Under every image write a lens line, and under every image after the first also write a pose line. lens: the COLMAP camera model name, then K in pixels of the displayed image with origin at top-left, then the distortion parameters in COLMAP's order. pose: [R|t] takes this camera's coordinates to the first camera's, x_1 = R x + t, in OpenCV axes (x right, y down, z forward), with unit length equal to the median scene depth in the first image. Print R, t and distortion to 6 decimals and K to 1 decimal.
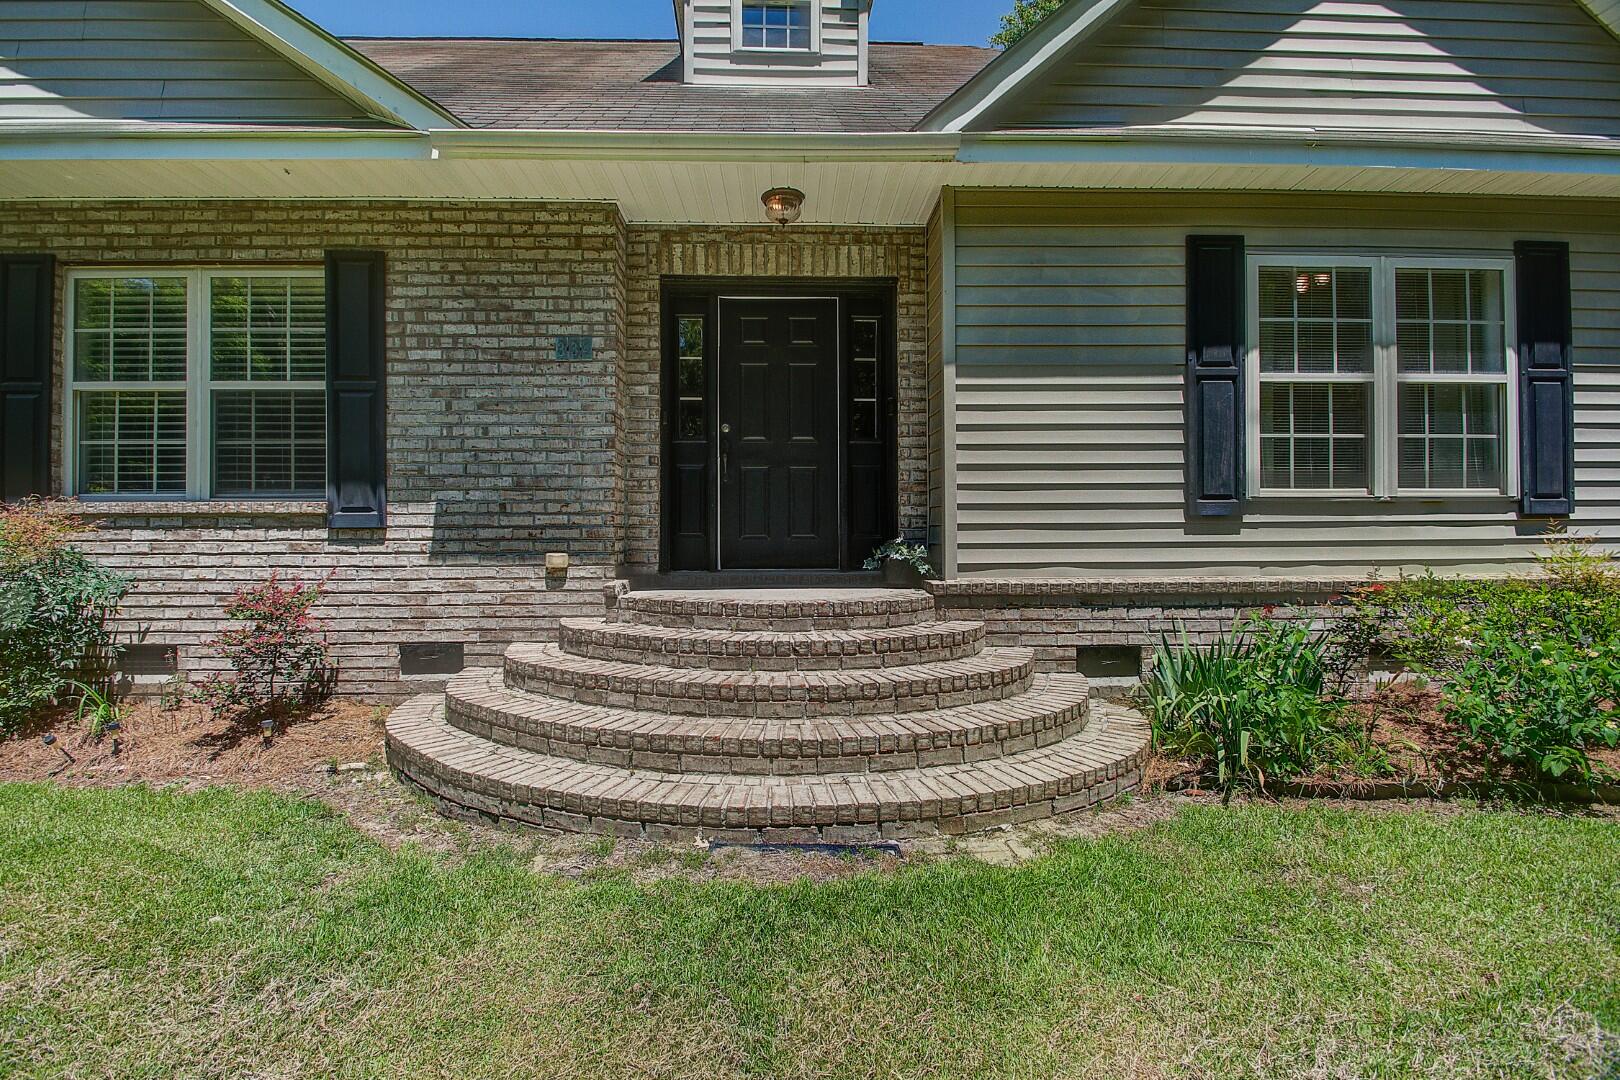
lens RADIAL K [[723.1, 0, 777.4], [0, 723.1, 533.7], [0, 0, 1]] dist [0.007315, -0.009646]
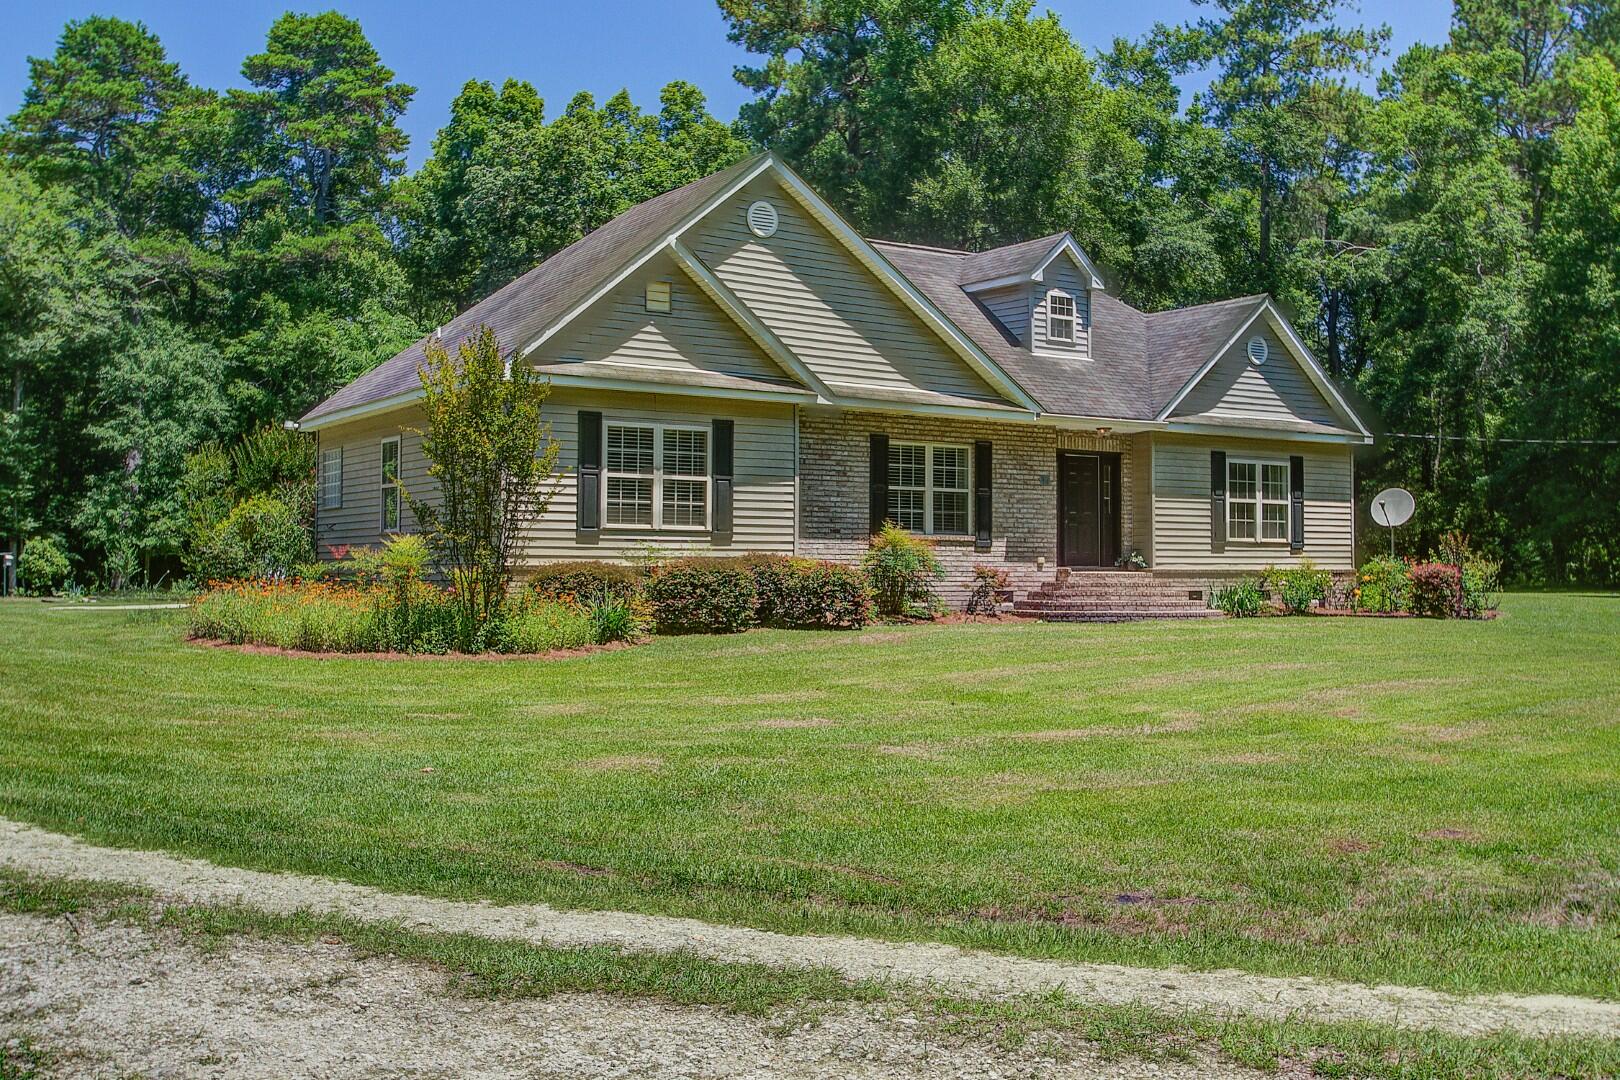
lens RADIAL K [[1715.9, 0, 806.7], [0, 1715.9, 505.2], [0, 0, 1]] dist [-0.069448, -0.019245]
pose [[0.843449, 0.028612, 0.536447, -4.422166], [-0.006963, 0.999079, -0.042340, 0.107467], [-0.537164, 0.031976, 0.842871, -3.851099]]
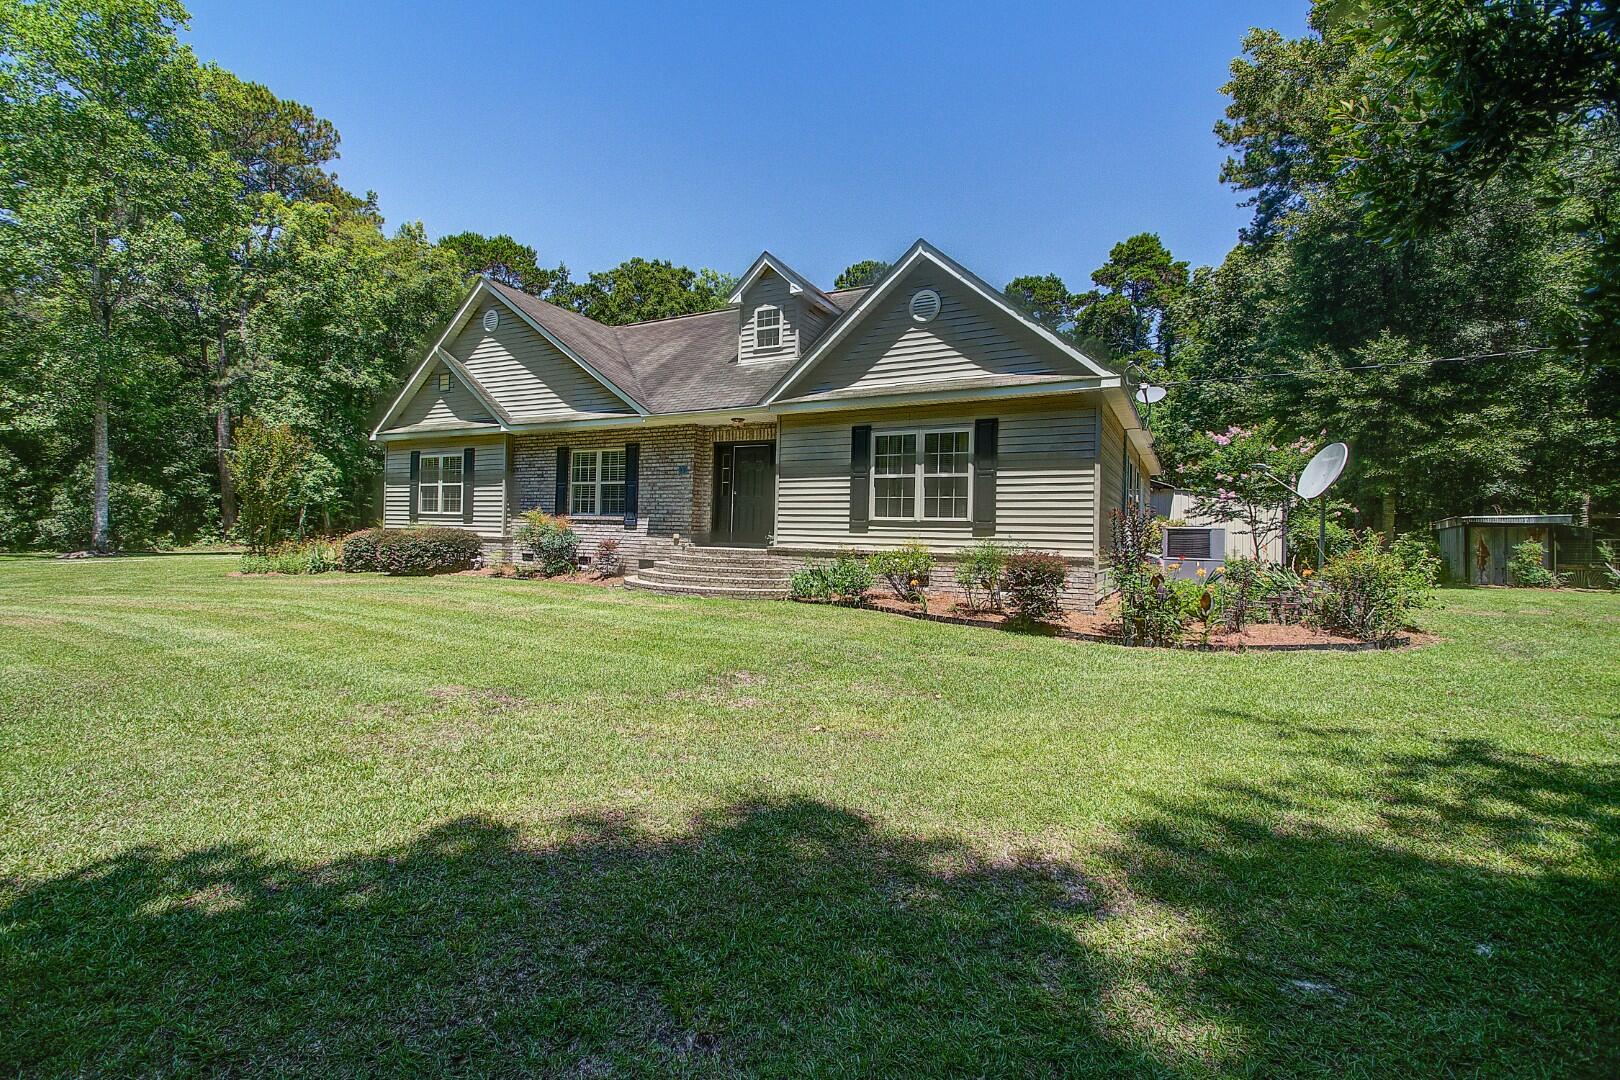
lens RADIAL K [[723.1, 0, 777.4], [0, 723.1, 533.7], [0, 0, 1]] dist [0.007315, -0.009646]
pose [[0.849764, 0.025512, -0.526546, 1.780565], [-0.029342, 0.999569, 0.001078, 0.009483], [0.526346, 0.014534, 0.850146, -1.506961]]
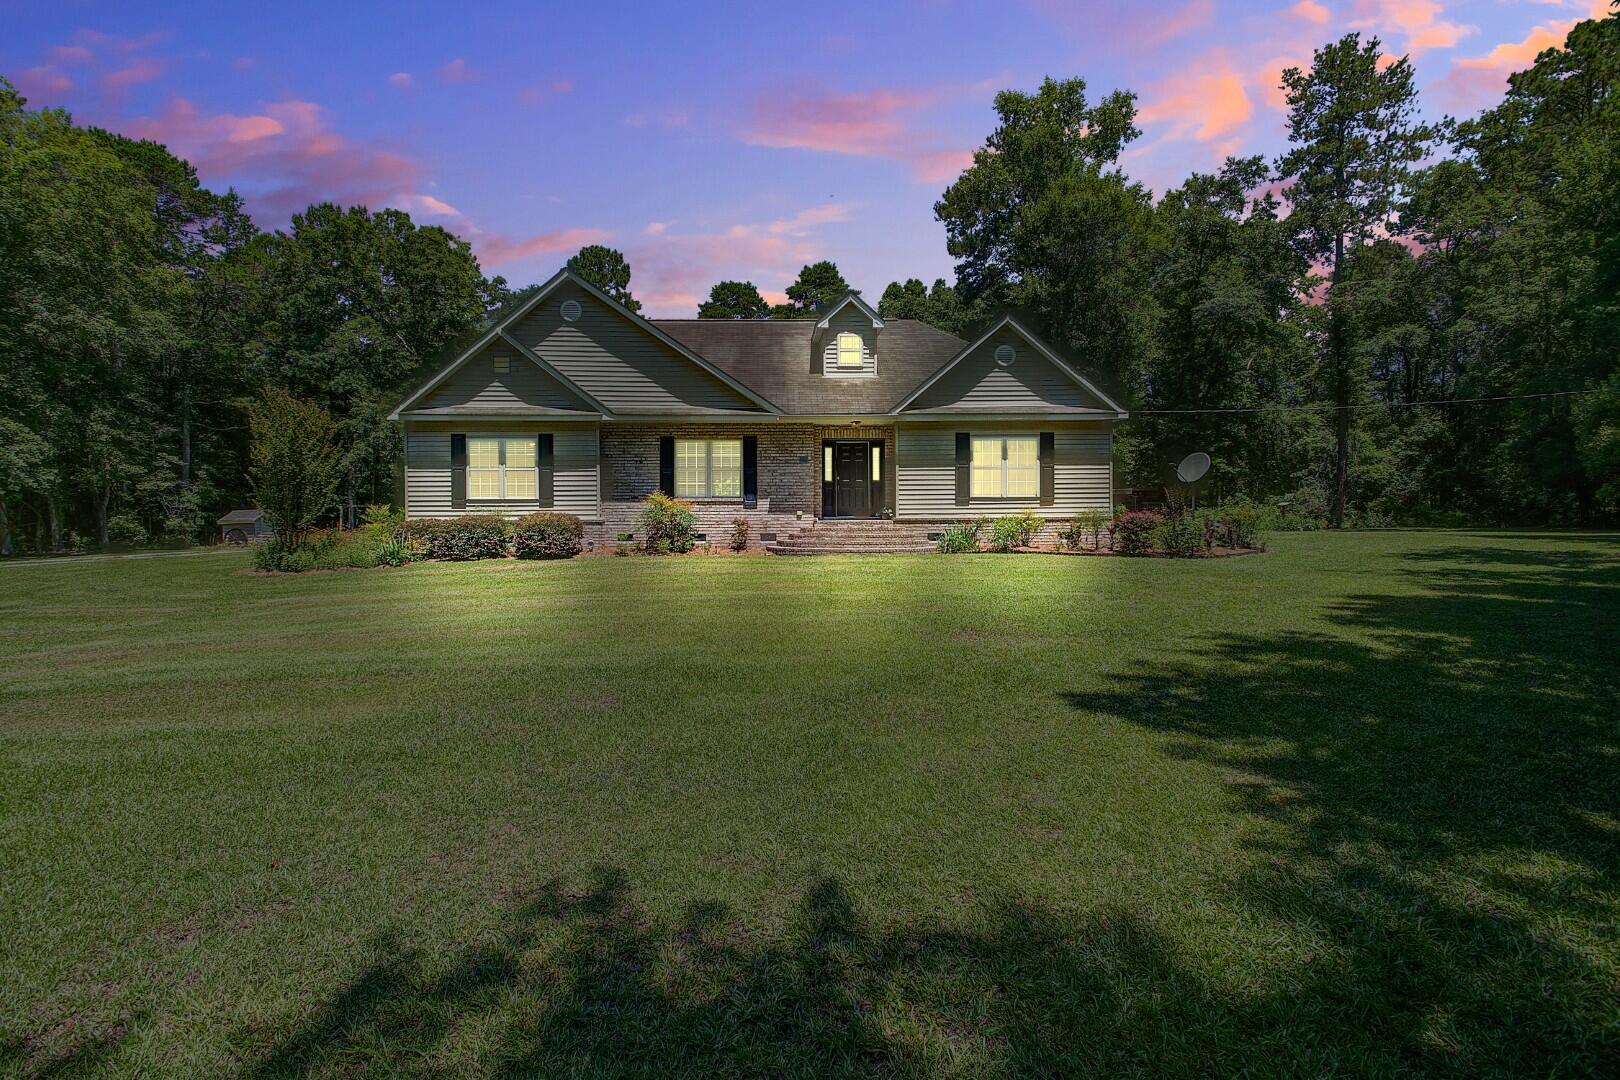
lens RADIAL K [[723.1, 0, 777.4], [0, 723.1, 533.7], [0, 0, 1]] dist [0.007315, -0.009646]
pose [[0.999965, -0.001711, -0.008212, -0.396625], [0.001894, 0.999751, 0.022216, 0.062731], [0.008172, -0.022231, 0.999719, -3.030599]]
